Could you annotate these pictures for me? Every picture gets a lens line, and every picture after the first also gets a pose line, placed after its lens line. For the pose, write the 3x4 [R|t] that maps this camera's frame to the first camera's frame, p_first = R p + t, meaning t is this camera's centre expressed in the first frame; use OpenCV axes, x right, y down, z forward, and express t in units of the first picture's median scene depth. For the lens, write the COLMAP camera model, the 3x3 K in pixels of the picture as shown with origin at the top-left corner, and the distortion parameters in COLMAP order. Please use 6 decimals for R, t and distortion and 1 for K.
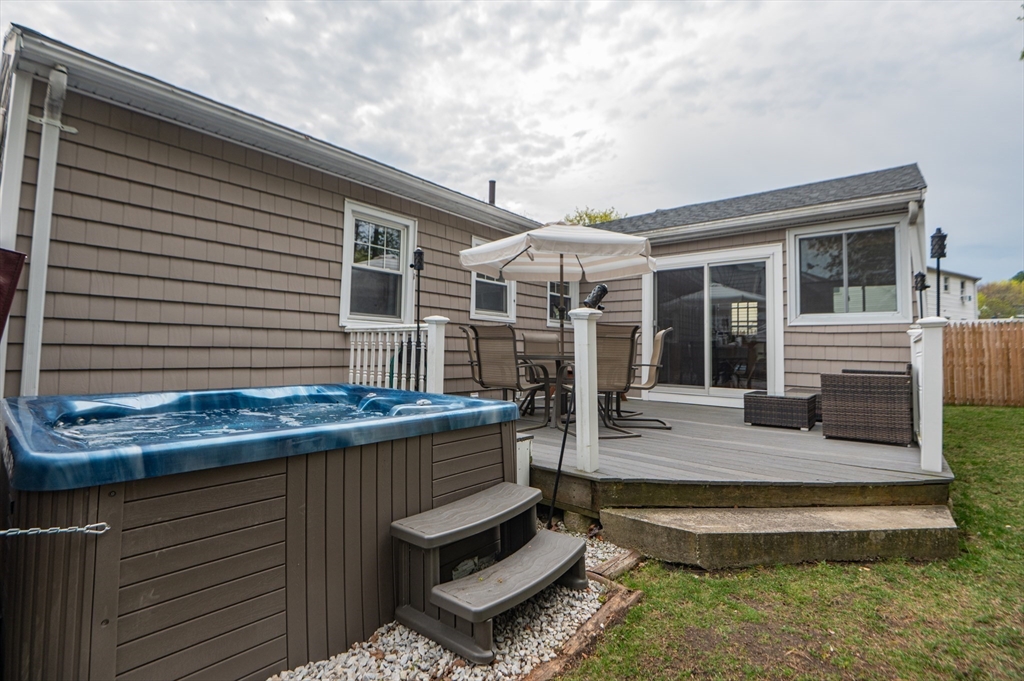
lens RADIAL K [[473.4, 0, 516.1], [0, 473.4, 322.1], [0, 0, 1]] dist [-0.003001, -0.009190]
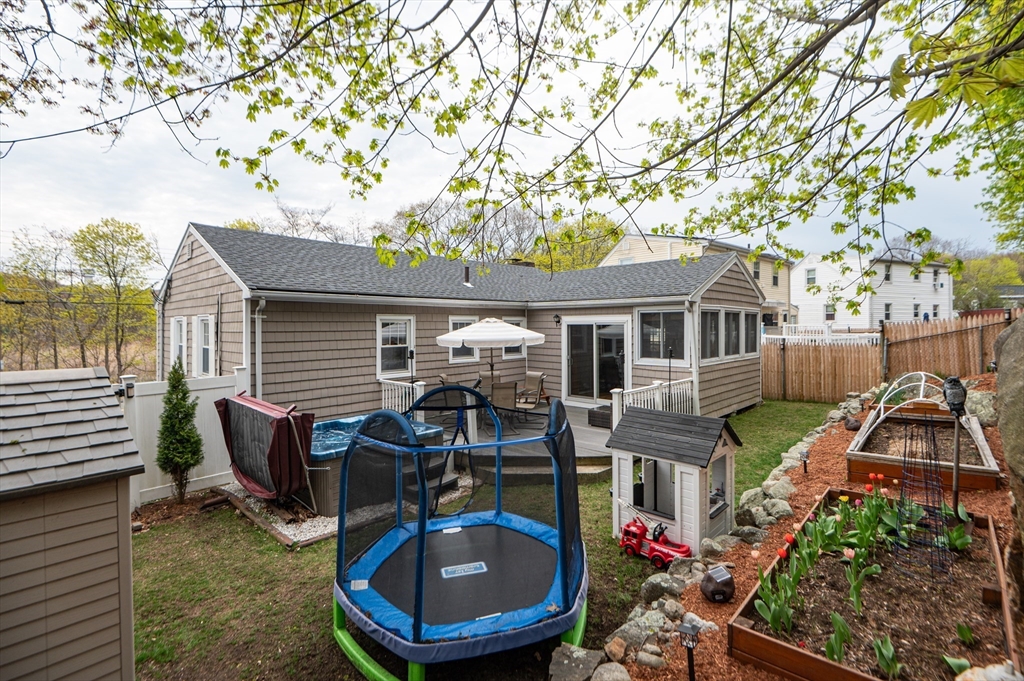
lens RADIAL K [[473.4, 0, 516.1], [0, 473.4, 322.1], [0, 0, 1]] dist [-0.003001, -0.009190]
pose [[0.997517, -0.026848, -0.065101, 0.357185], [0.030186, 0.998251, 0.050839, -0.326127], [0.063623, -0.052677, 0.996583, -0.956155]]
